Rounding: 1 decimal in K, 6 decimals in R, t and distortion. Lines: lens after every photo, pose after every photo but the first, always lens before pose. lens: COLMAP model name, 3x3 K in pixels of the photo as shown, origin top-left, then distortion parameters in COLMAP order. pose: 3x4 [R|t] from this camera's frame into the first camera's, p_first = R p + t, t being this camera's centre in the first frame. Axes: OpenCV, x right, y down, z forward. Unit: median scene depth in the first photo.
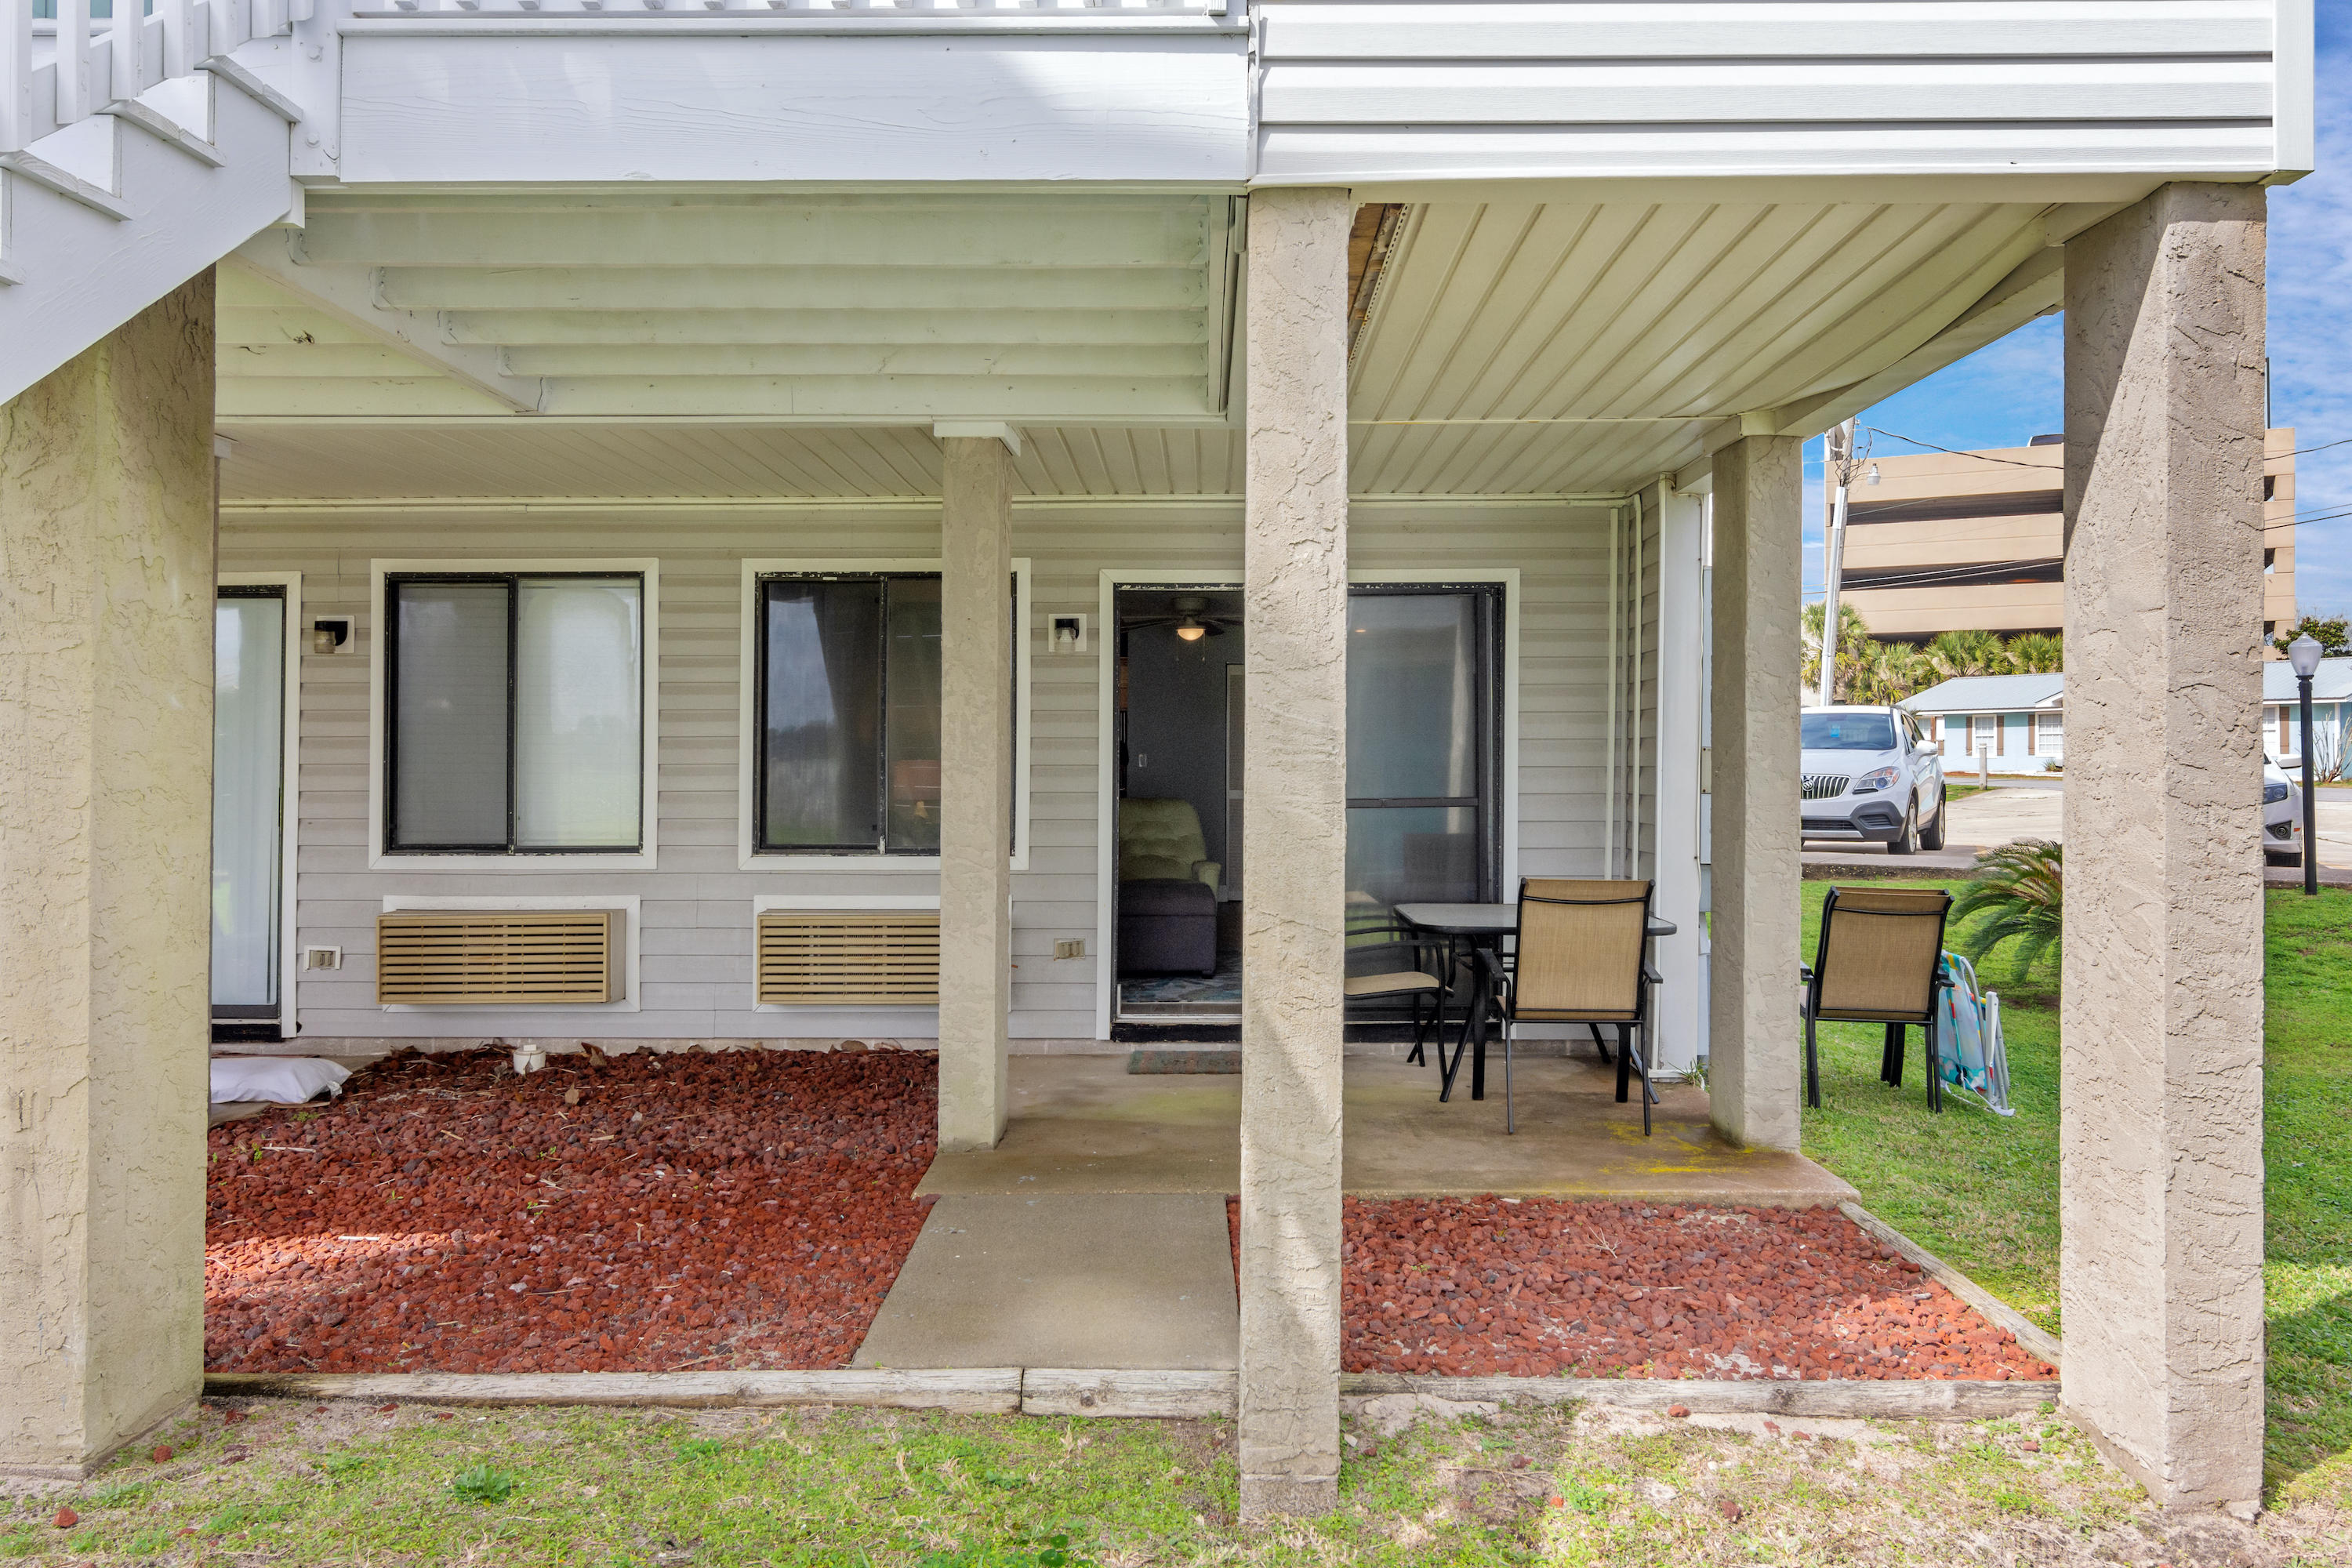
lens RADIAL K [[1629.7, 0, 1182.7], [0, 1629.7, 736.0], [0, 0, 1]] dist [-0.000137, 0.000371]
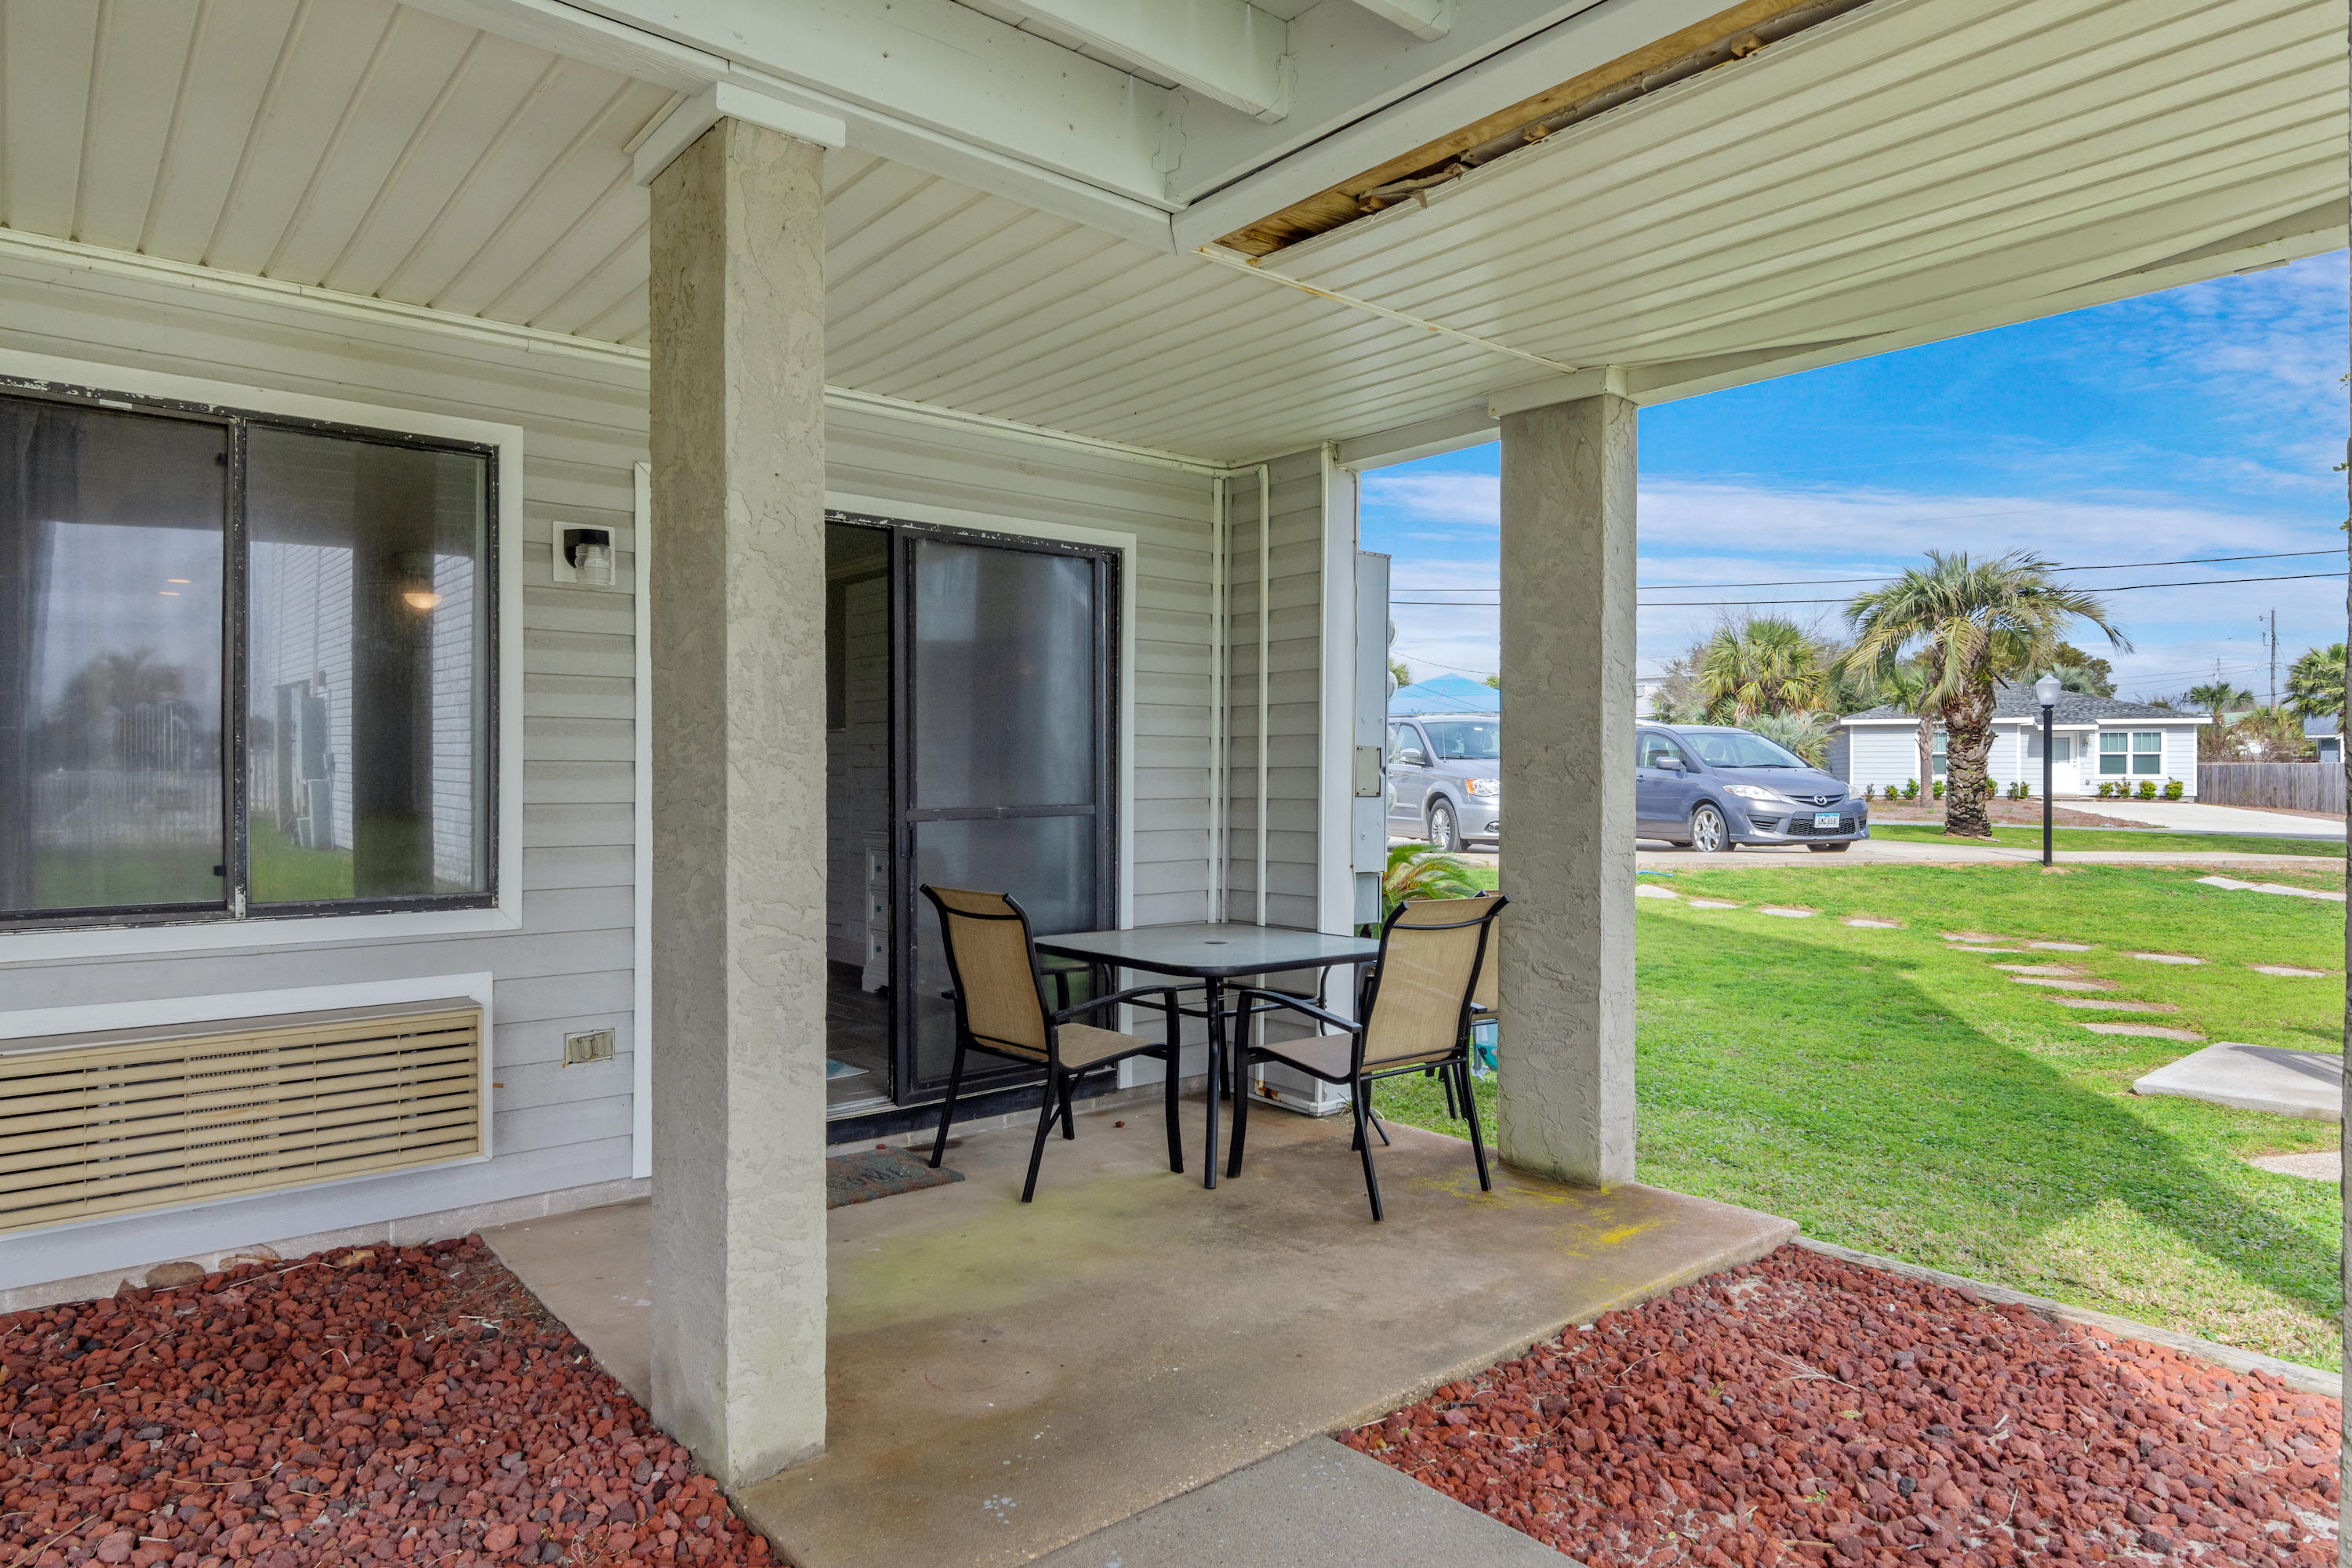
lens RADIAL K [[1390.9, 0, 1176.0], [0, 1390.9, 784.0], [0, 0, 1]] dist [-0.003196, 0.000962]
pose [[0.758381, -0.002430, 0.651807, -0.250828], [-0.010781, 0.999809, 0.016272, 0.015456], [-0.651723, -0.019367, 0.758210, 0.434569]]
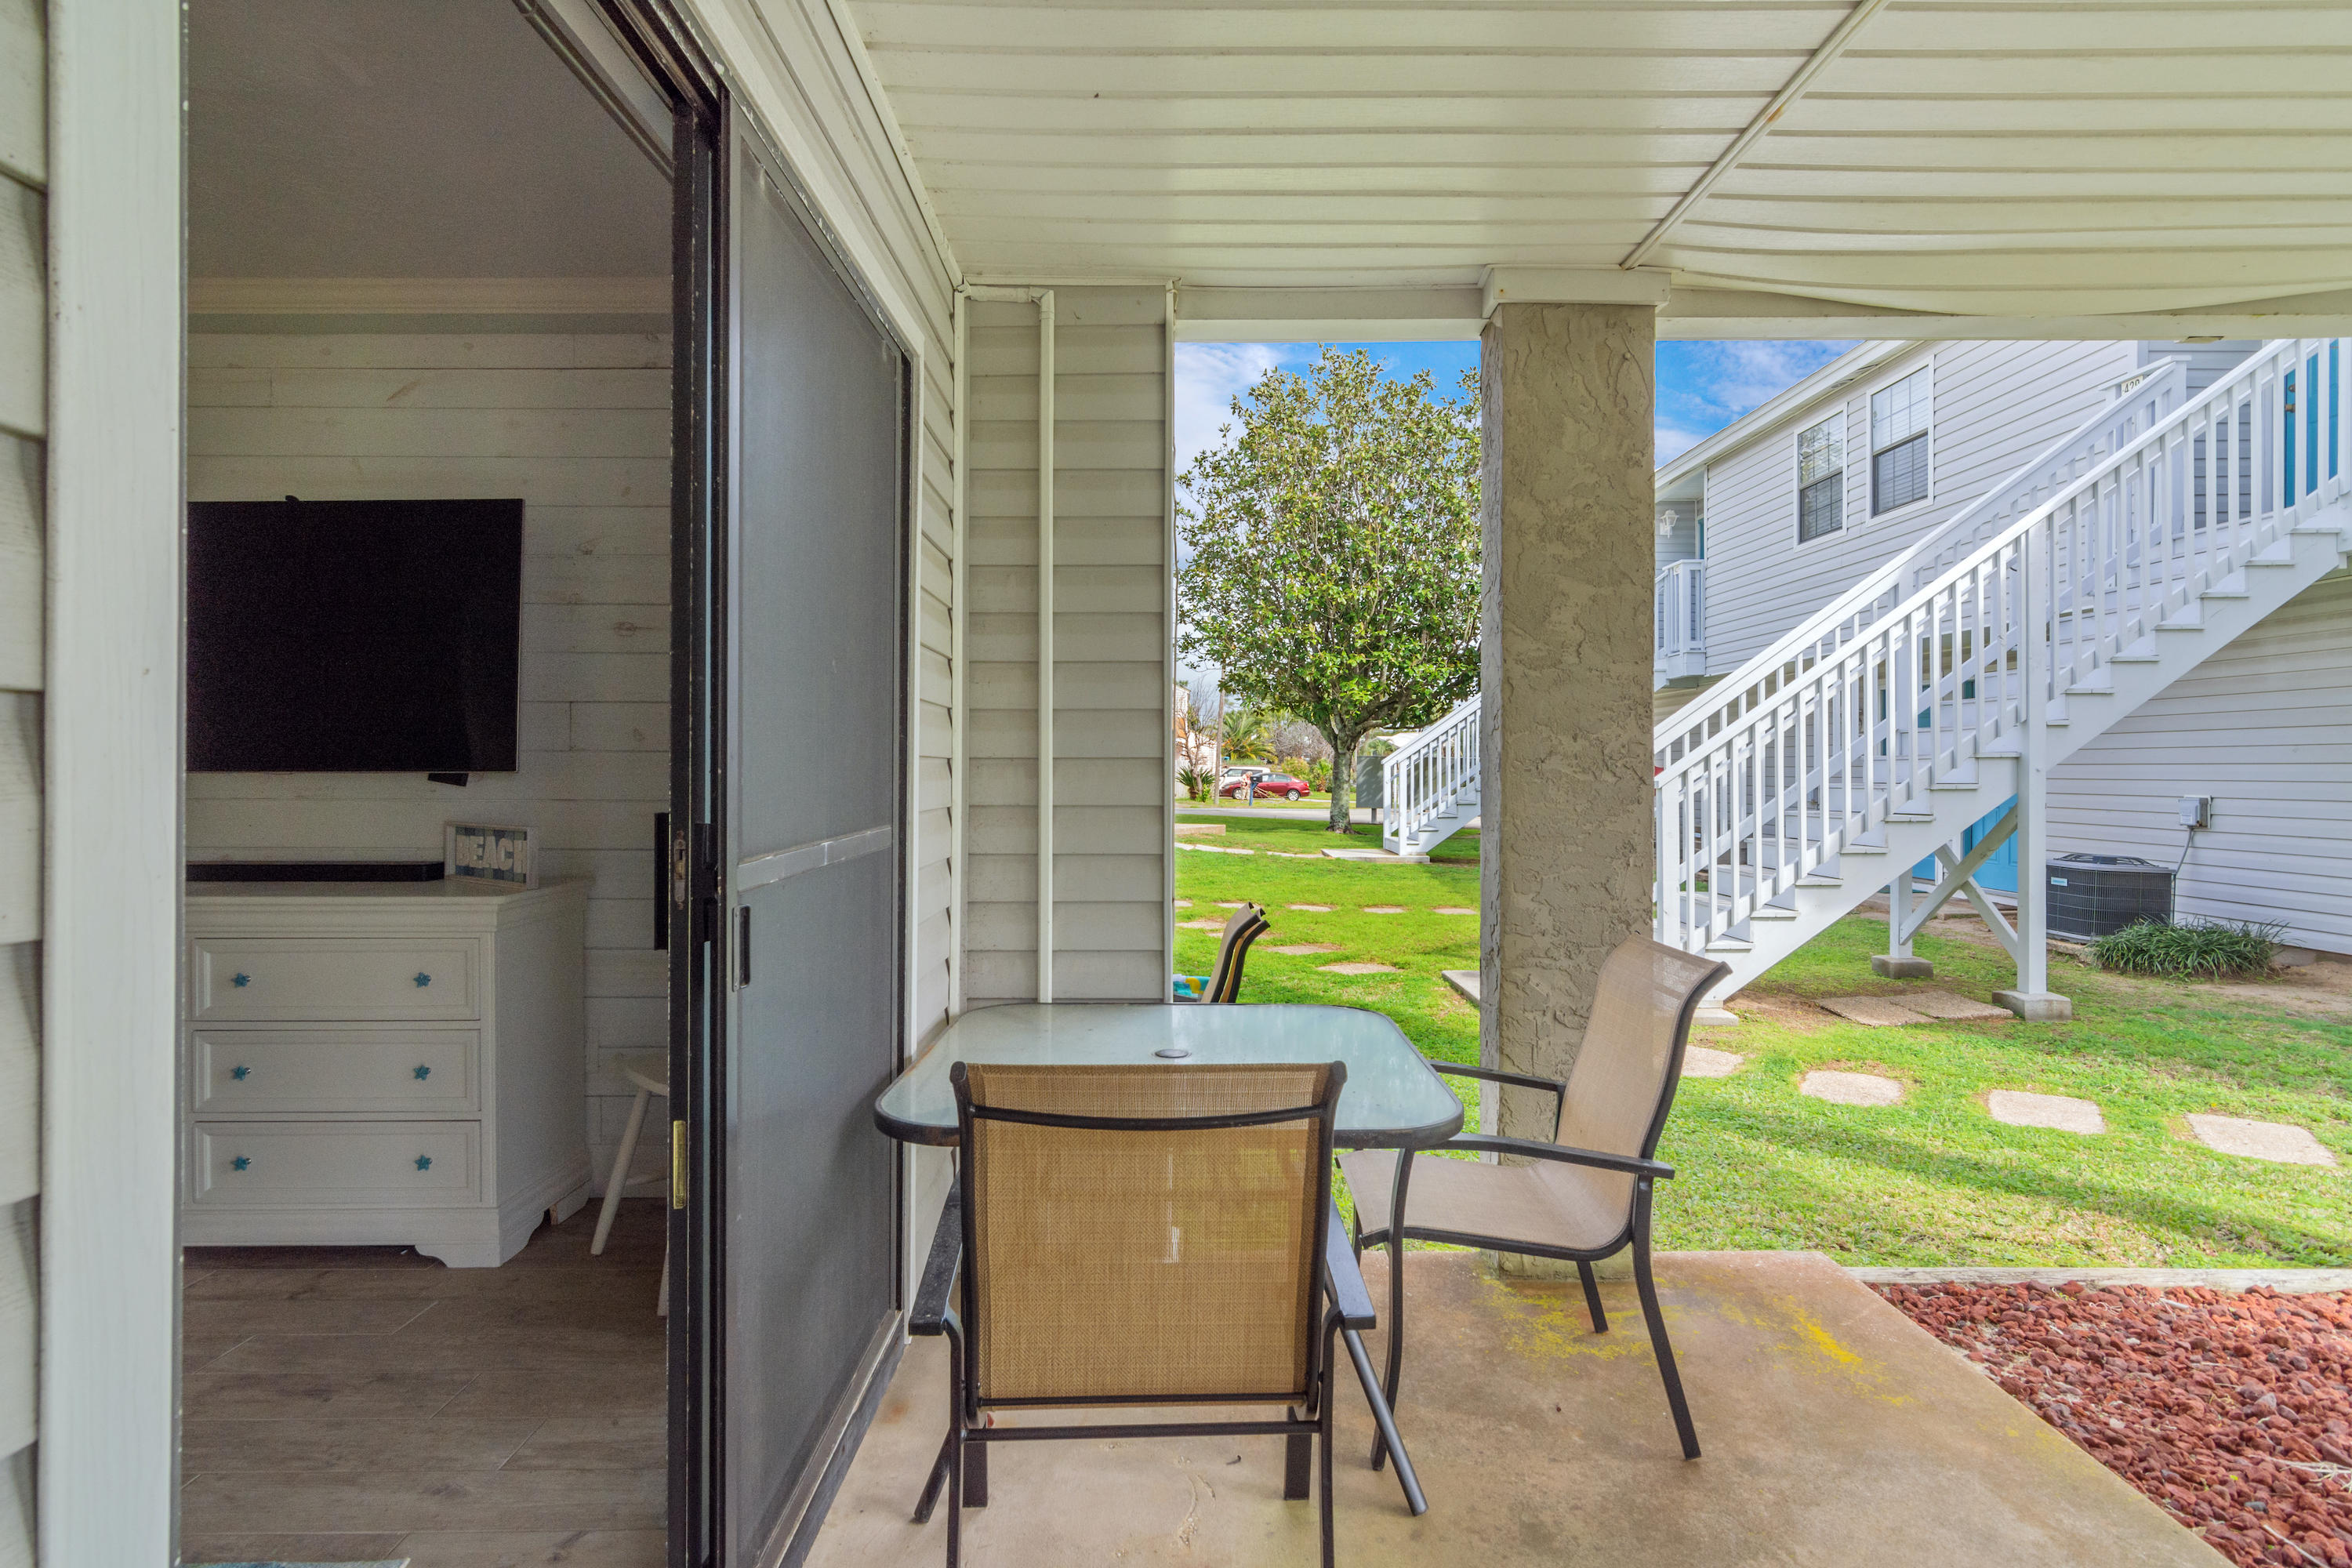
lens RADIAL K [[1142.2, 0, 1170.0], [0, 1142.2, 776.0], [0, 0, 1]] dist [0.002623, 0.001166]
pose [[-0.007342, -0.003173, 0.999968, -0.126051], [-0.017245, 0.999847, 0.003046, 0.022622], [-0.999824, -0.017223, -0.007396, 0.928888]]
